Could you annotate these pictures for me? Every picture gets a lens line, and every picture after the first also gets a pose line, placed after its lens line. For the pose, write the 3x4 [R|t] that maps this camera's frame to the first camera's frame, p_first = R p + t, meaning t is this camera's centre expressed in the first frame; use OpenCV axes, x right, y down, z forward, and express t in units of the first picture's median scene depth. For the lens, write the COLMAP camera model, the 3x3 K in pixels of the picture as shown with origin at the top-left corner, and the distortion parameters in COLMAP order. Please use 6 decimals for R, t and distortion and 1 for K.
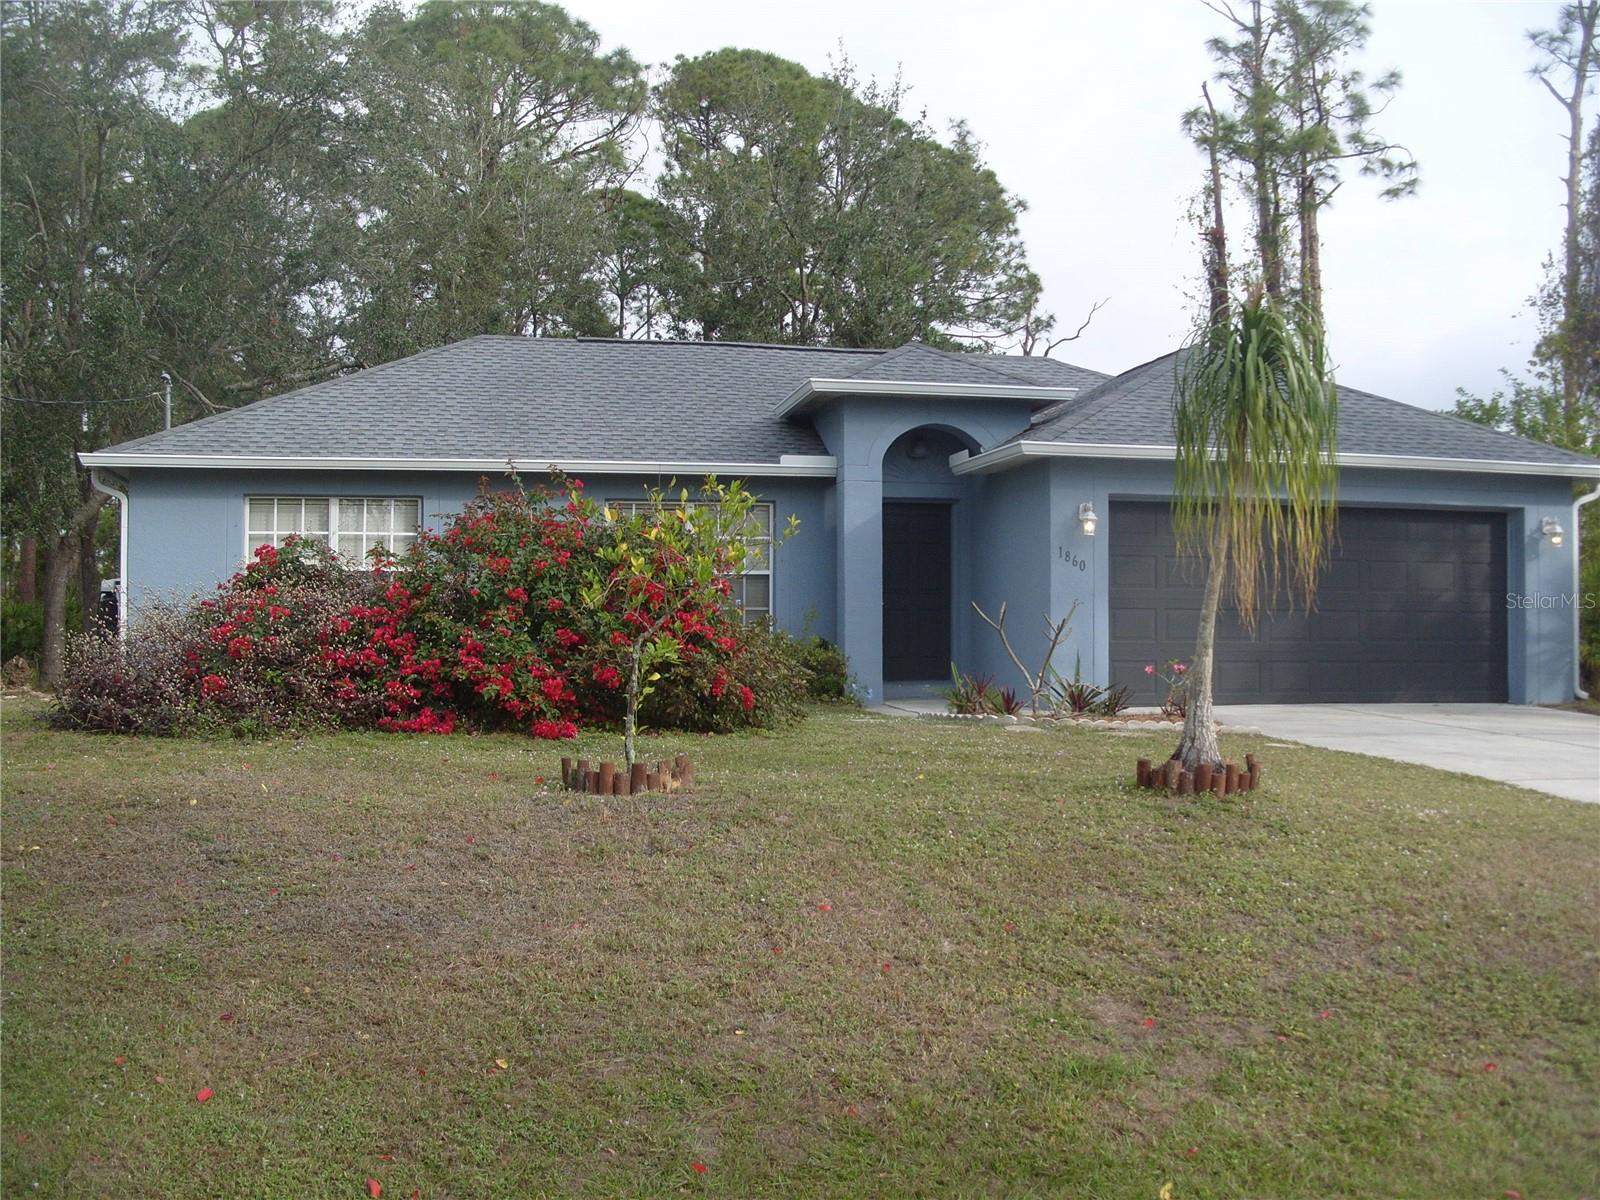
lens RADIAL K [[1793.2, 0, 798.1], [0, 1793.2, 594.6], [0, 0, 1]] dist [-0.154498, 0.000000]
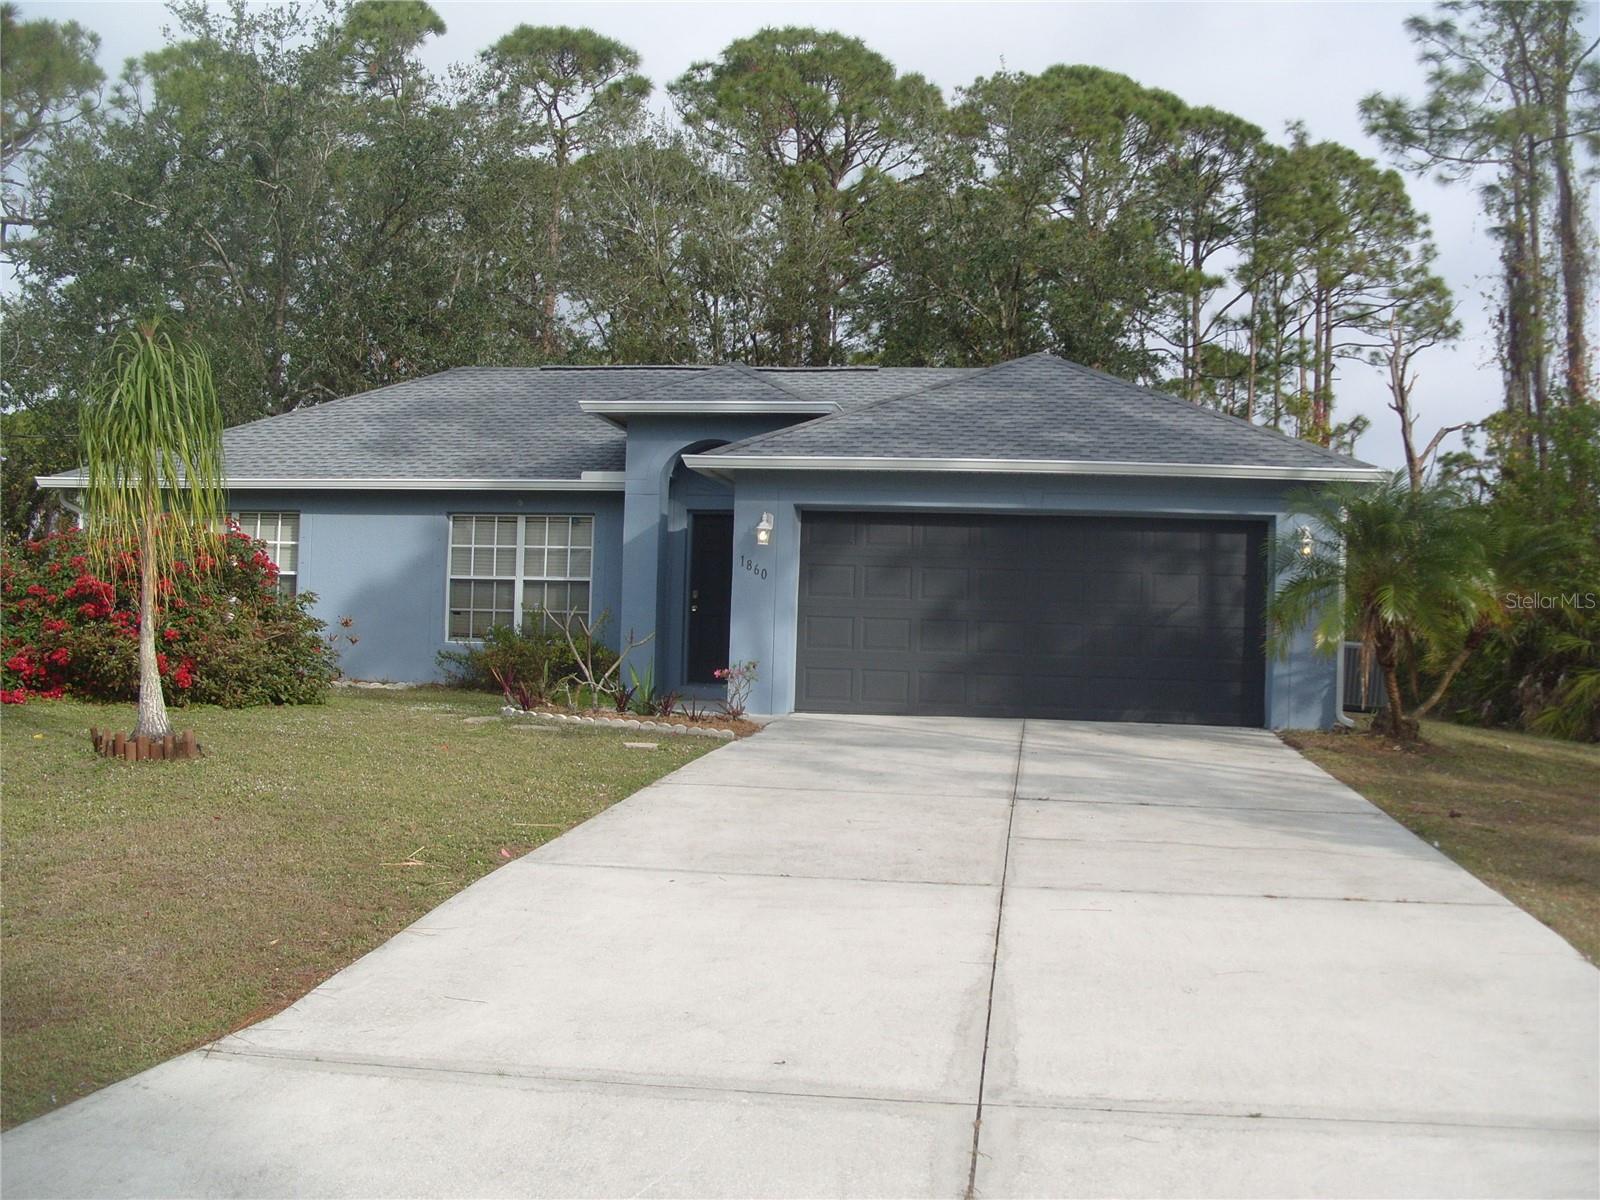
lens RADIAL K [[1793.2, 0, 793.0], [0, 1793.2, 608.0], [0, 0, 1]] dist [-0.154498, 0.000000]
pose [[0.934188, 0.014809, -0.356475, 0.485942], [-0.015488, 0.999880, 0.000951, 0.001950], [0.356446, 0.004633, 0.934305, 0.033480]]
